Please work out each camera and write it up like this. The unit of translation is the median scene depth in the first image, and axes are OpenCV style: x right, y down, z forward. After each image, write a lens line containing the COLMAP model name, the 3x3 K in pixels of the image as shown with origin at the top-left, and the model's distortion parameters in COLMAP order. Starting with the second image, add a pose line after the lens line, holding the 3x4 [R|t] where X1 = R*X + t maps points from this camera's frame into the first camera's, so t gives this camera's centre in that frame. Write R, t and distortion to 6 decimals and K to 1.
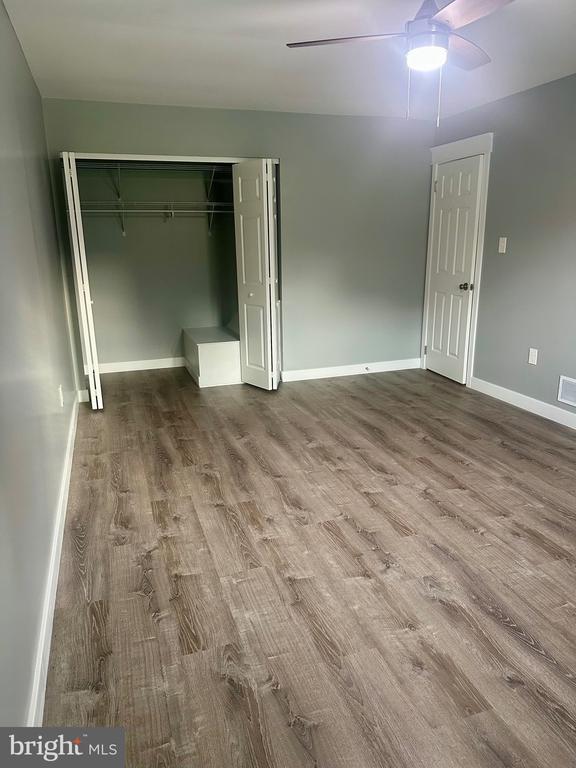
lens RADIAL K [[535.1, 0, 288.0], [0, 535.1, 384.0], [0, 0, 1]] dist [0.058084, -0.083690]
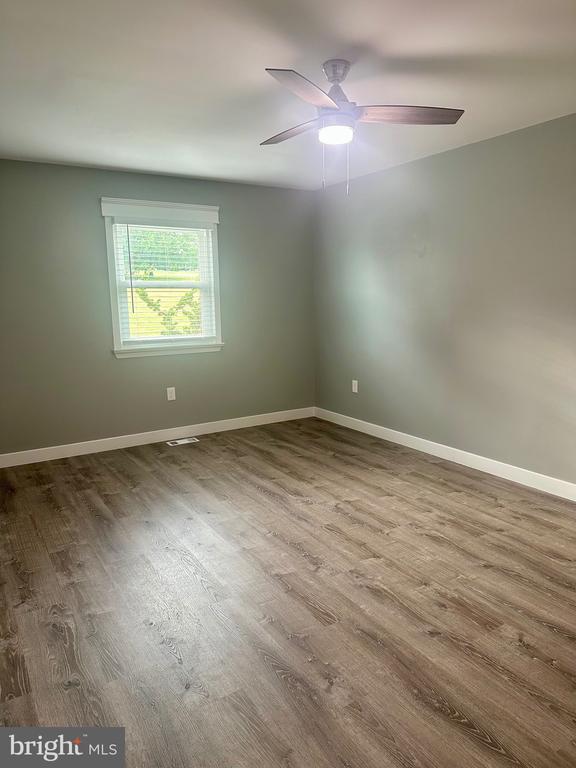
lens RADIAL K [[535.1, 0, 288.0], [0, 535.1, 384.0], [0, 0, 1]] dist [0.058084, -0.083690]
pose [[-0.971821, 0.071851, -0.224503, 0.538102], [-0.029709, 0.907482, 0.419038, -0.510441], [0.233840, 0.413900, -0.879776, 1.838610]]
